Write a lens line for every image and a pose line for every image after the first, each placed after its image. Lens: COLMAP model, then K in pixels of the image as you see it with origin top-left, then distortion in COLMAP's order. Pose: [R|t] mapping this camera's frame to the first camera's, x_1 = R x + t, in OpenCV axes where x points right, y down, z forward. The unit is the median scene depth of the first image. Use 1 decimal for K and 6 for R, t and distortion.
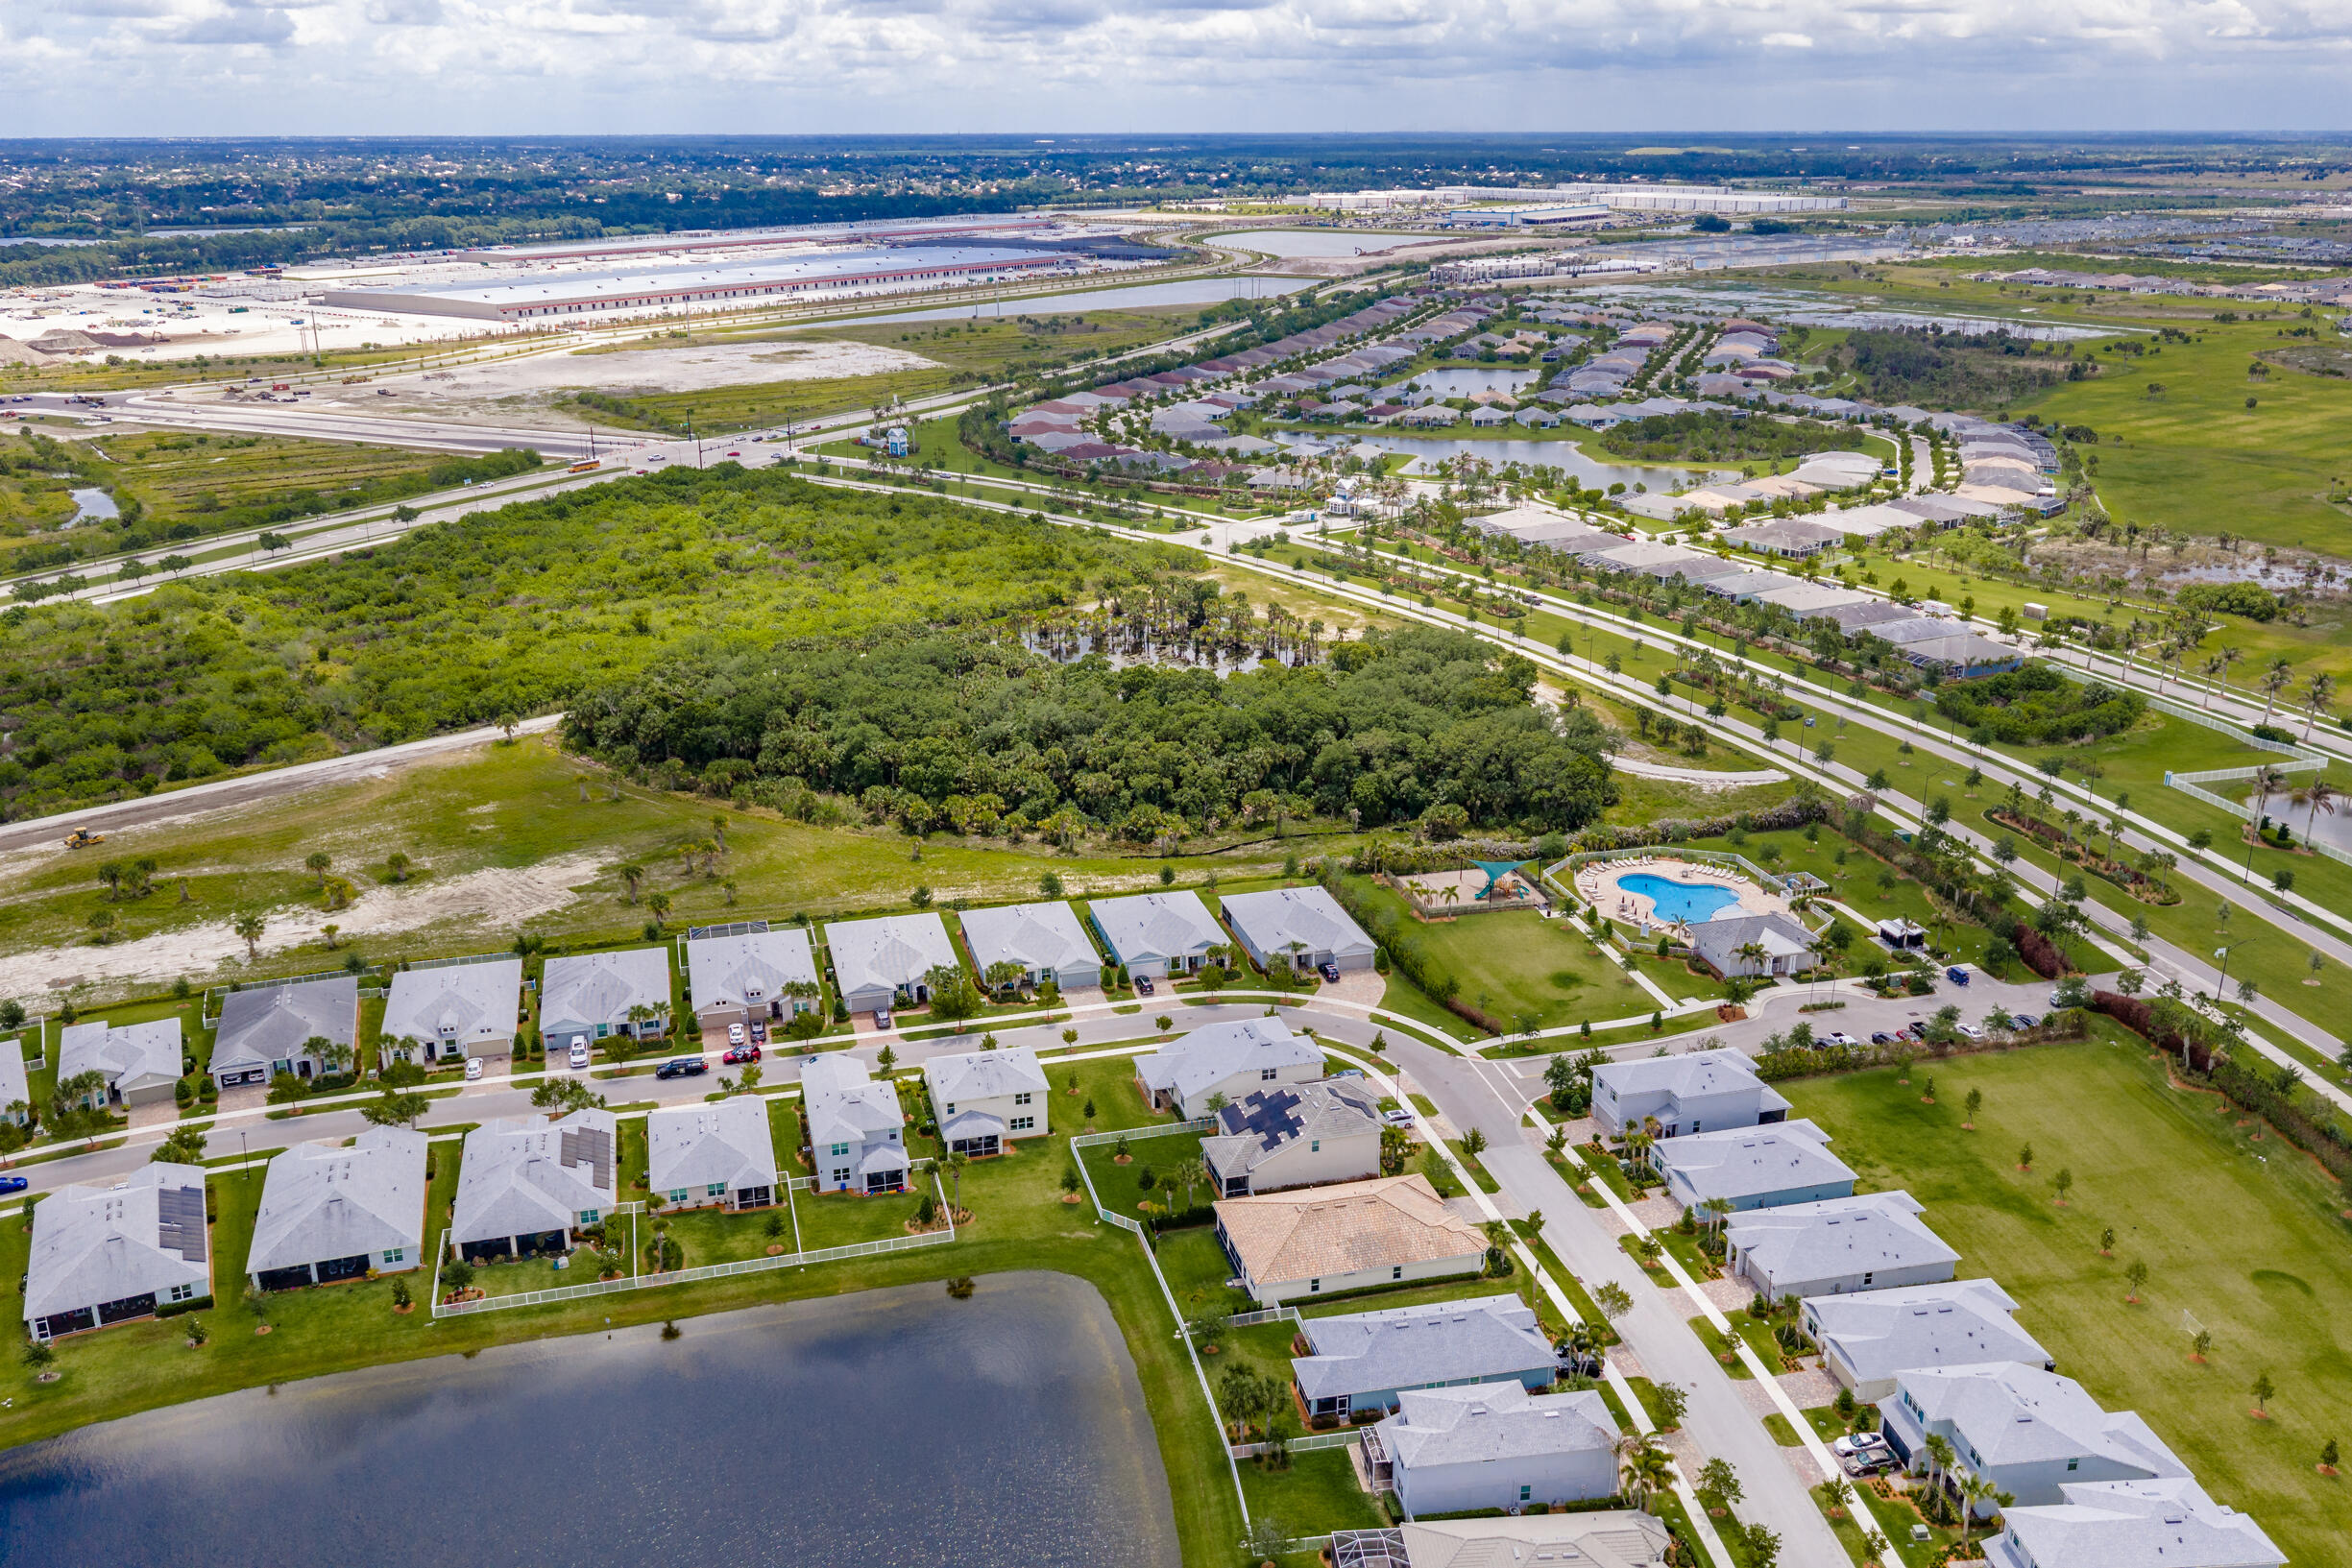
lens RADIAL K [[1975.7, 0, 1181.7], [0, 1975.7, 782.6], [0, 0, 1]] dist [0.012396, -0.019608]
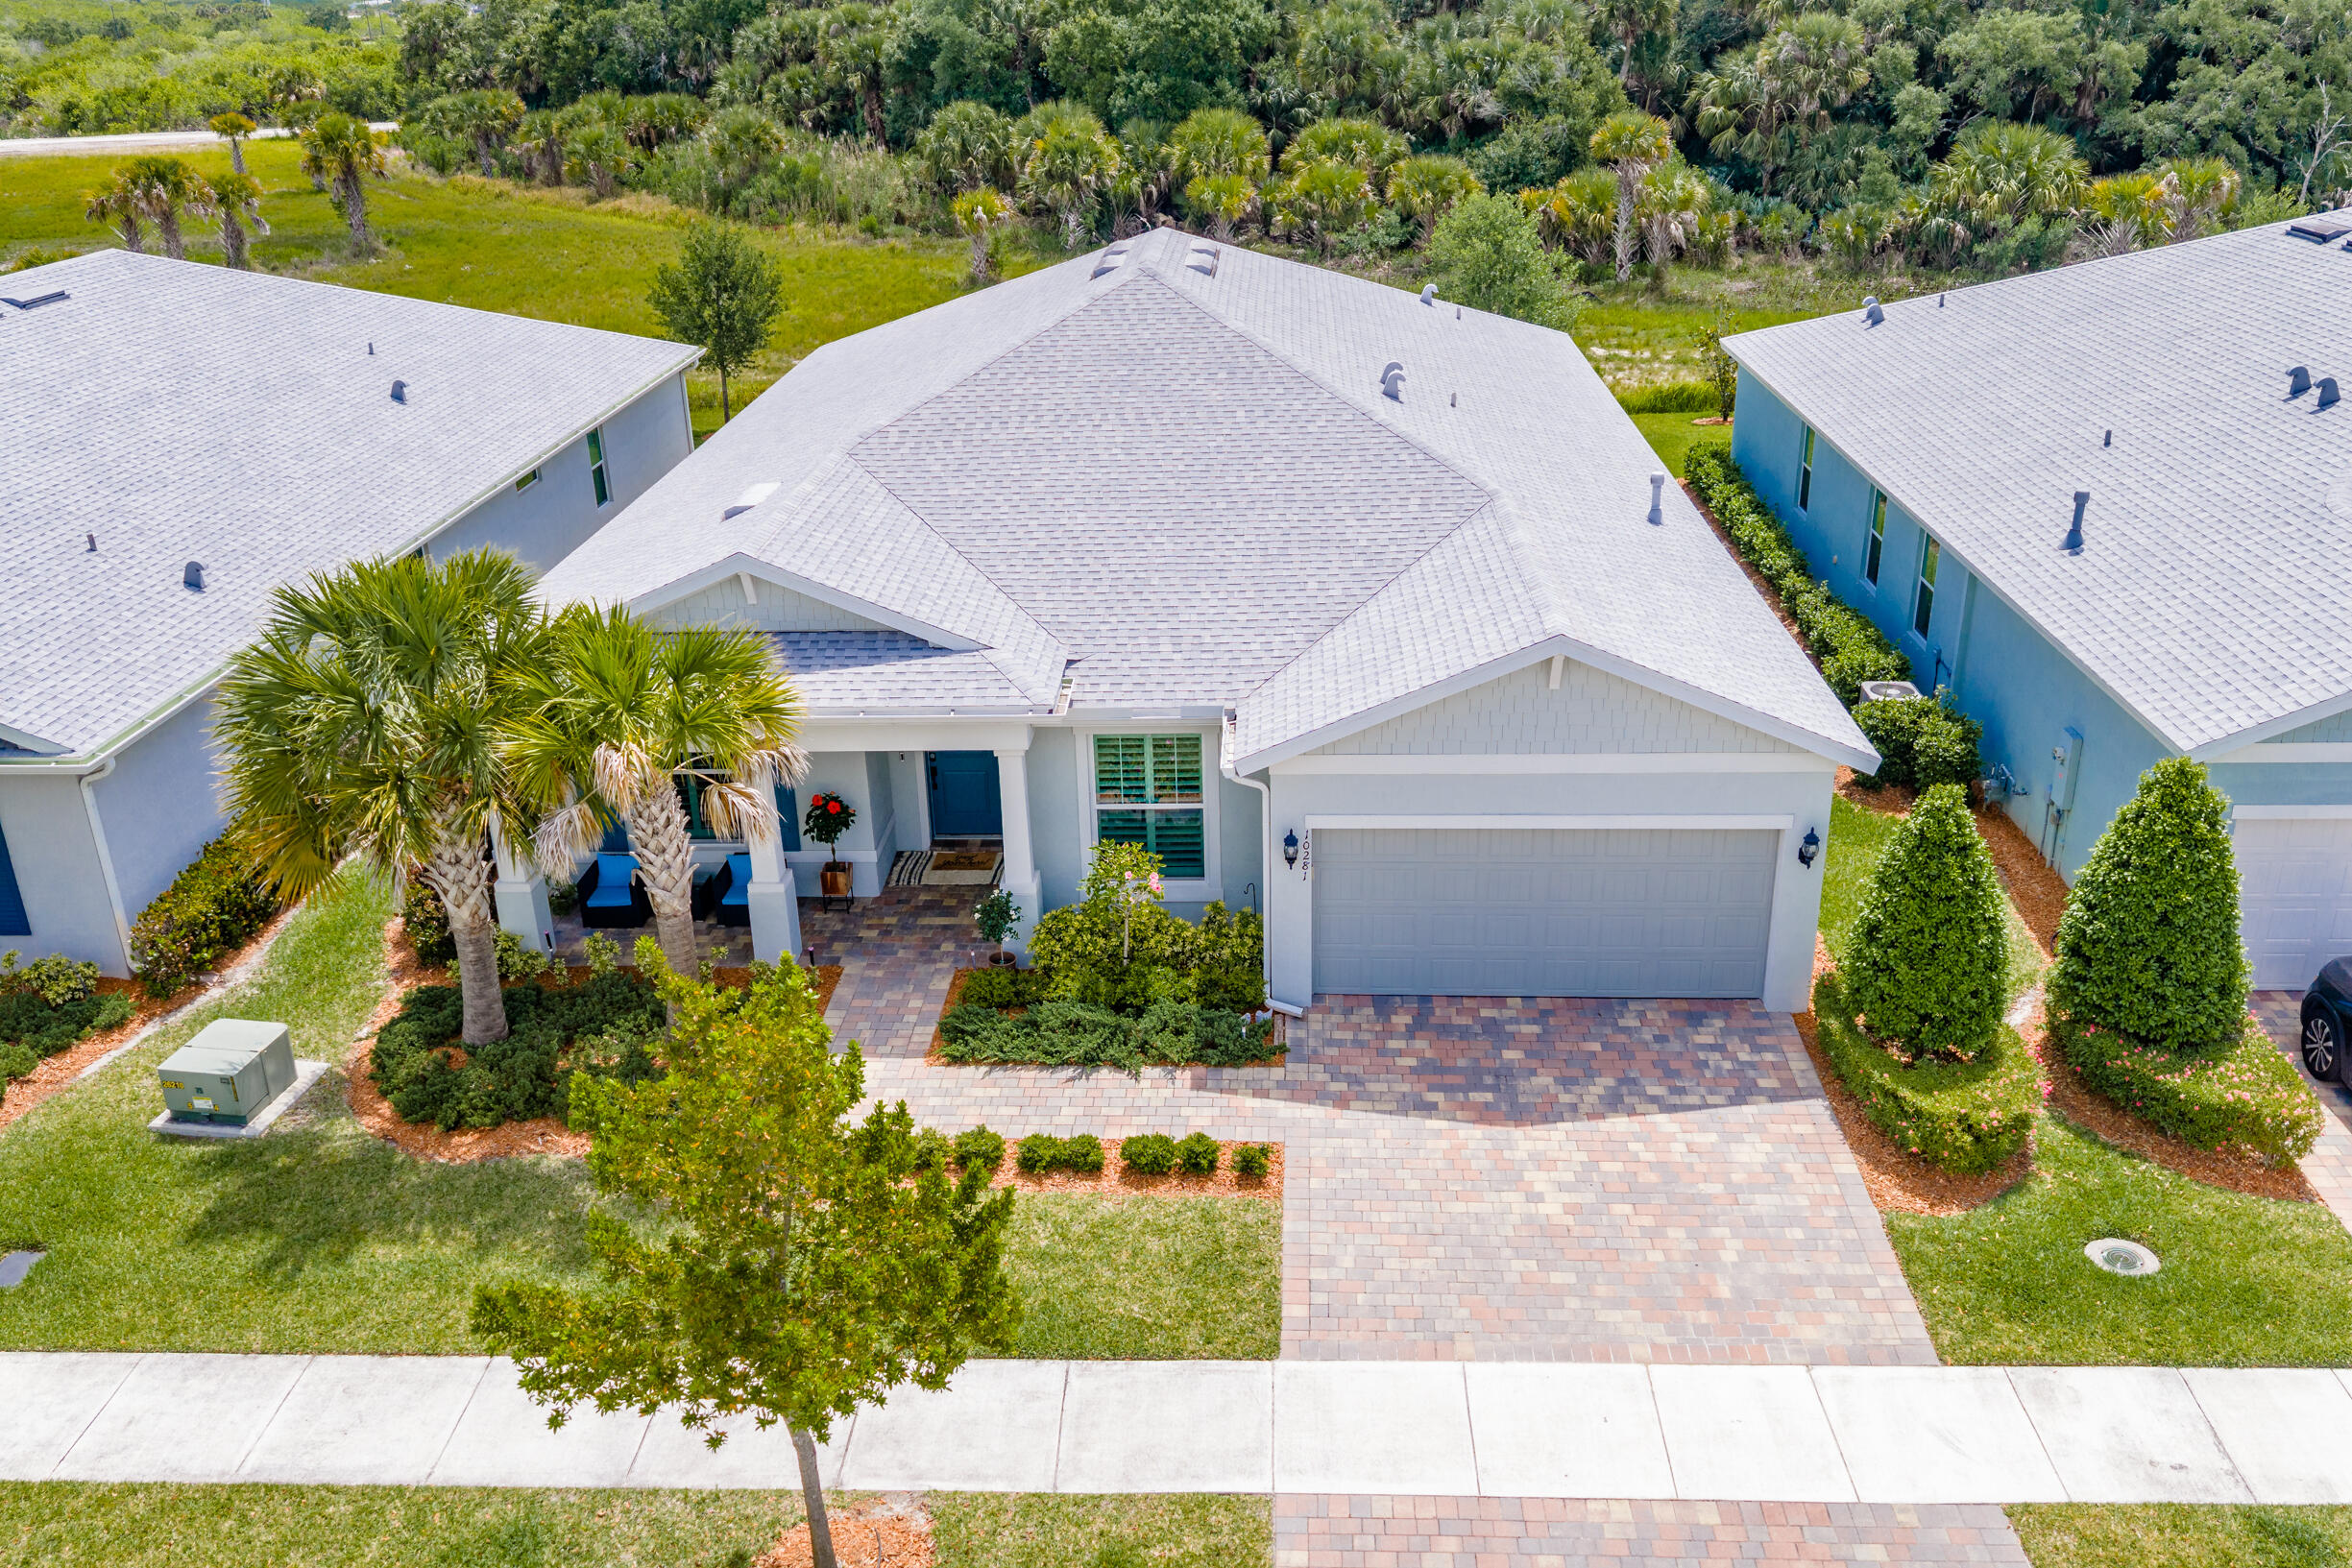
lens RADIAL K [[1963.3, 0, 1184.1], [0, 1963.3, 784.2], [0, 0, 1]] dist [0.033883, -0.062954]
pose [[0.950546, 0.098511, -0.294546, -0.035085], [-0.076015, 0.993313, 0.086899, 0.073058], [0.301137, -0.060212, 0.951678, 0.759008]]
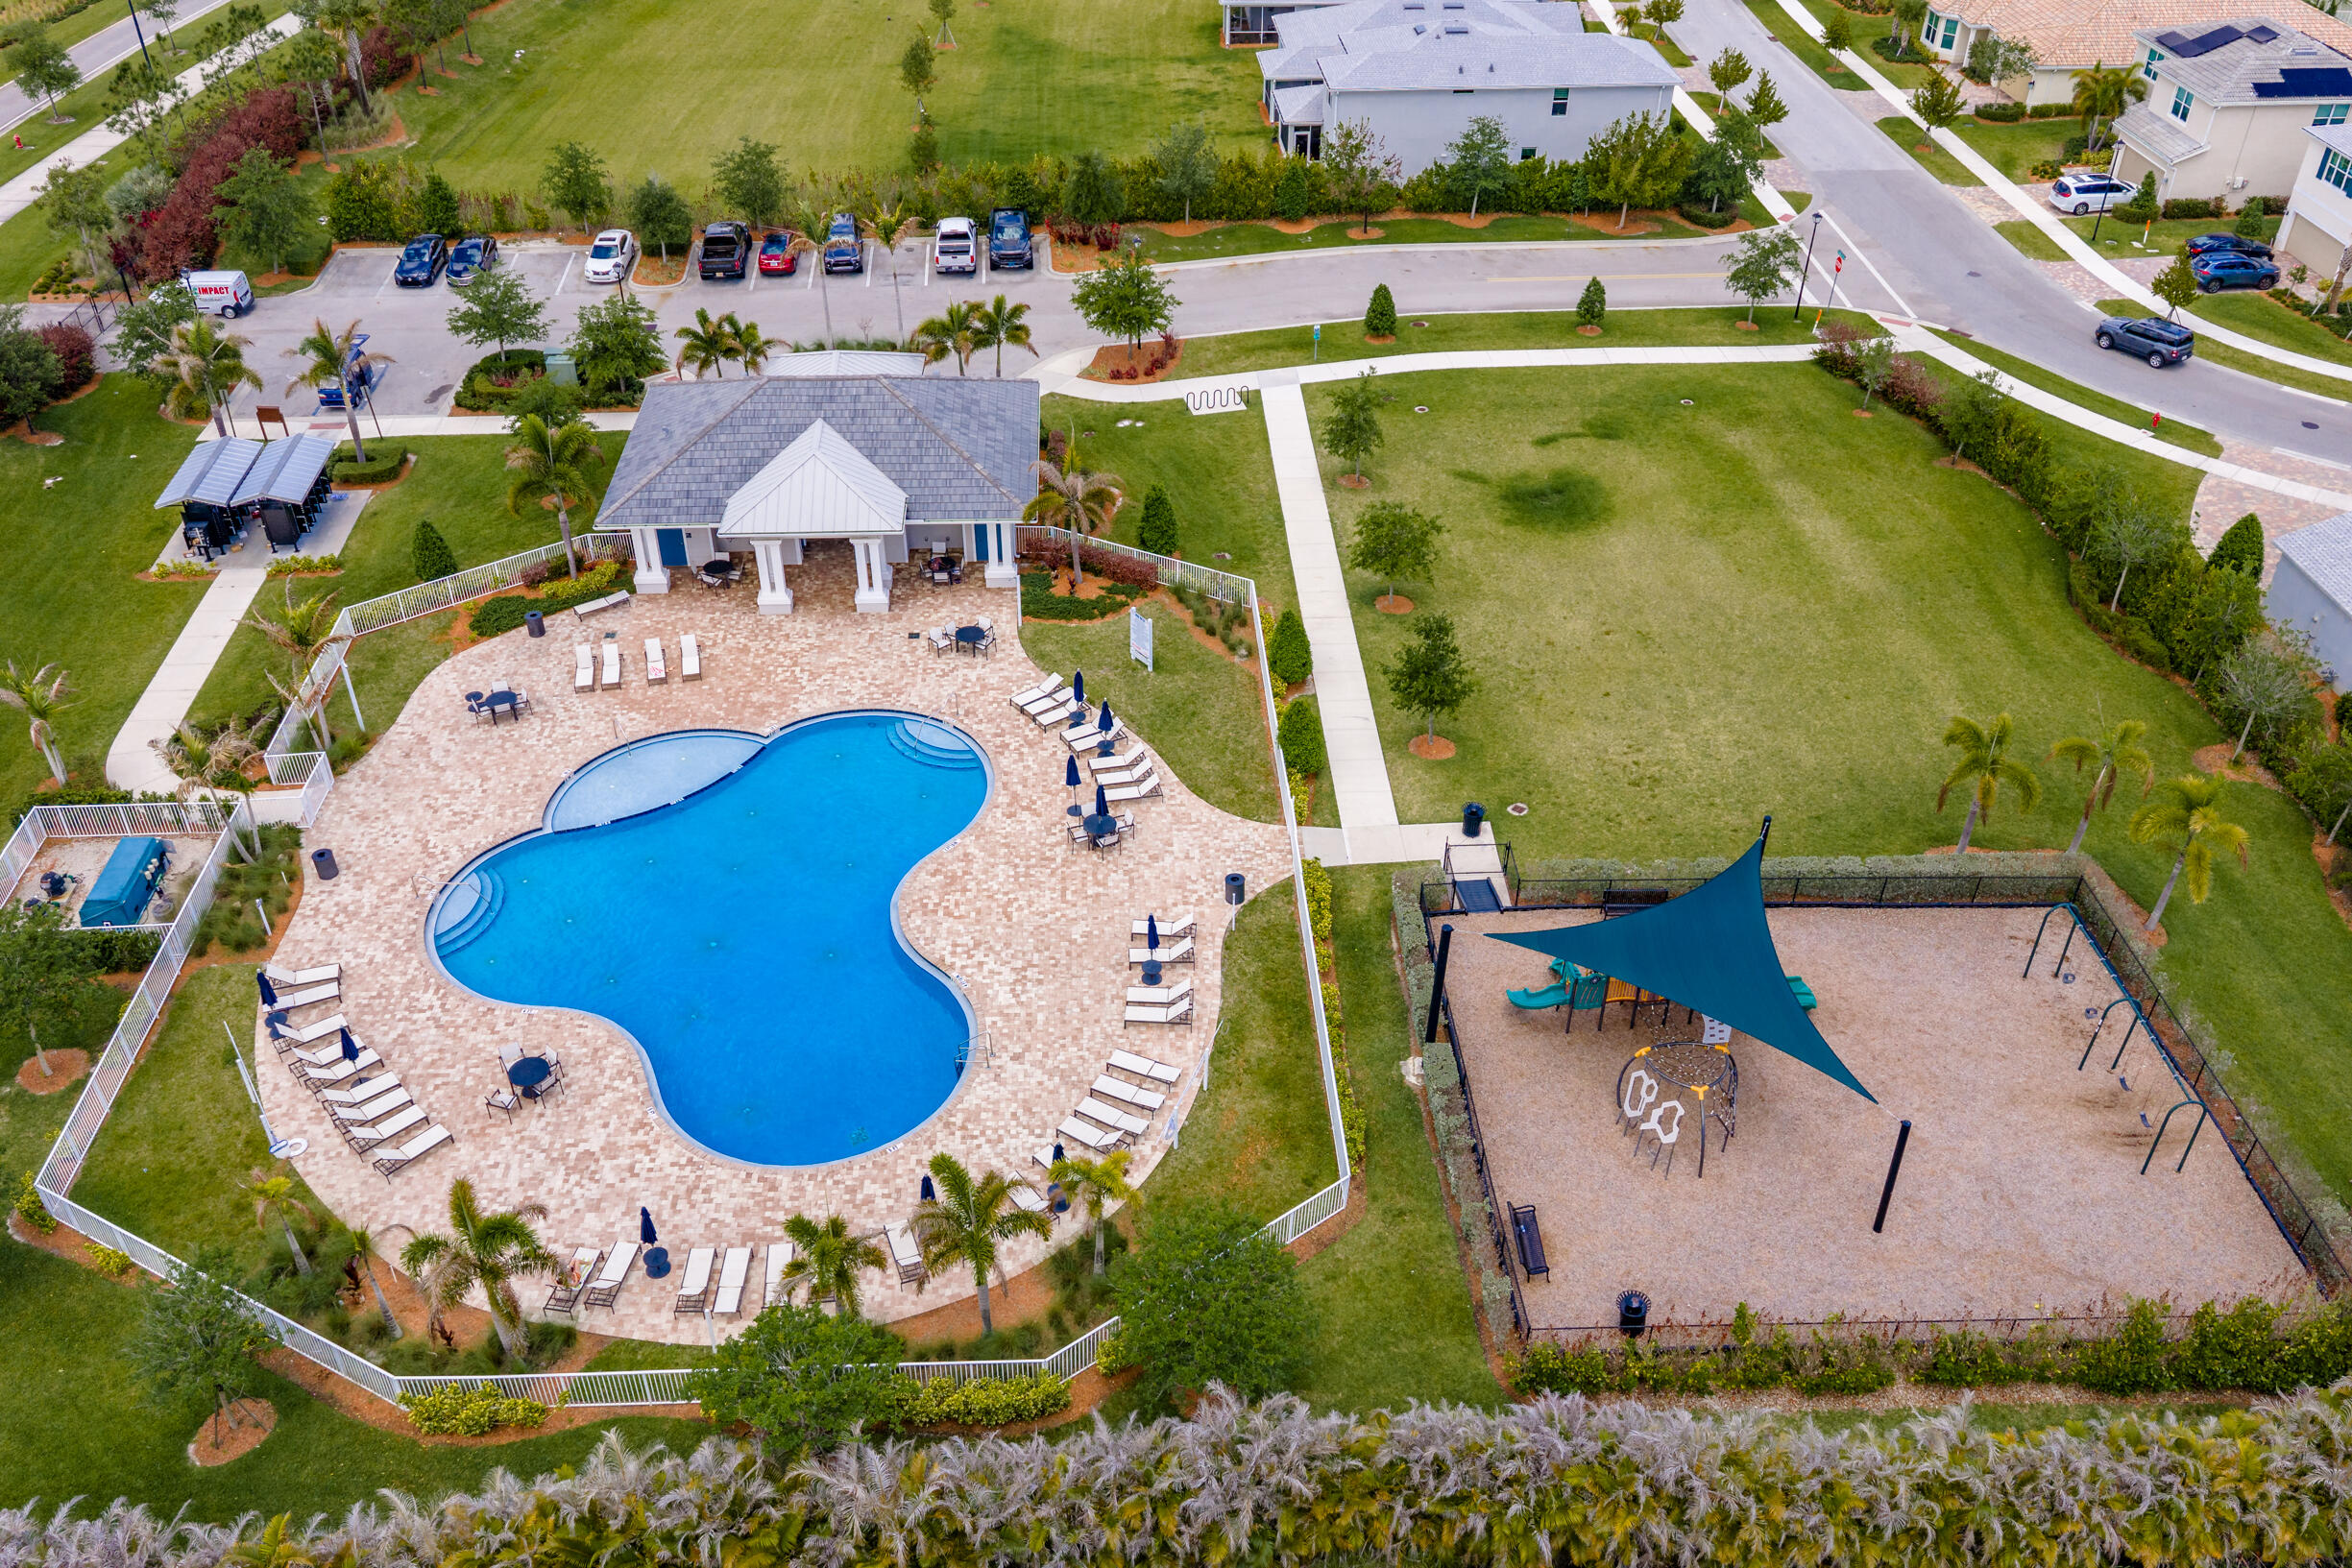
lens RADIAL K [[1952.3, 0, 1181.0], [0, 1952.3, 792.8], [0, 0, 1]] dist [0.019463, -0.030010]
pose [[-0.982121, -0.115338, 0.148784, 0.167416], [0.056019, 0.575480, 0.815895, -0.098040], [-0.179725, 0.809642, -0.558730, 1.004665]]
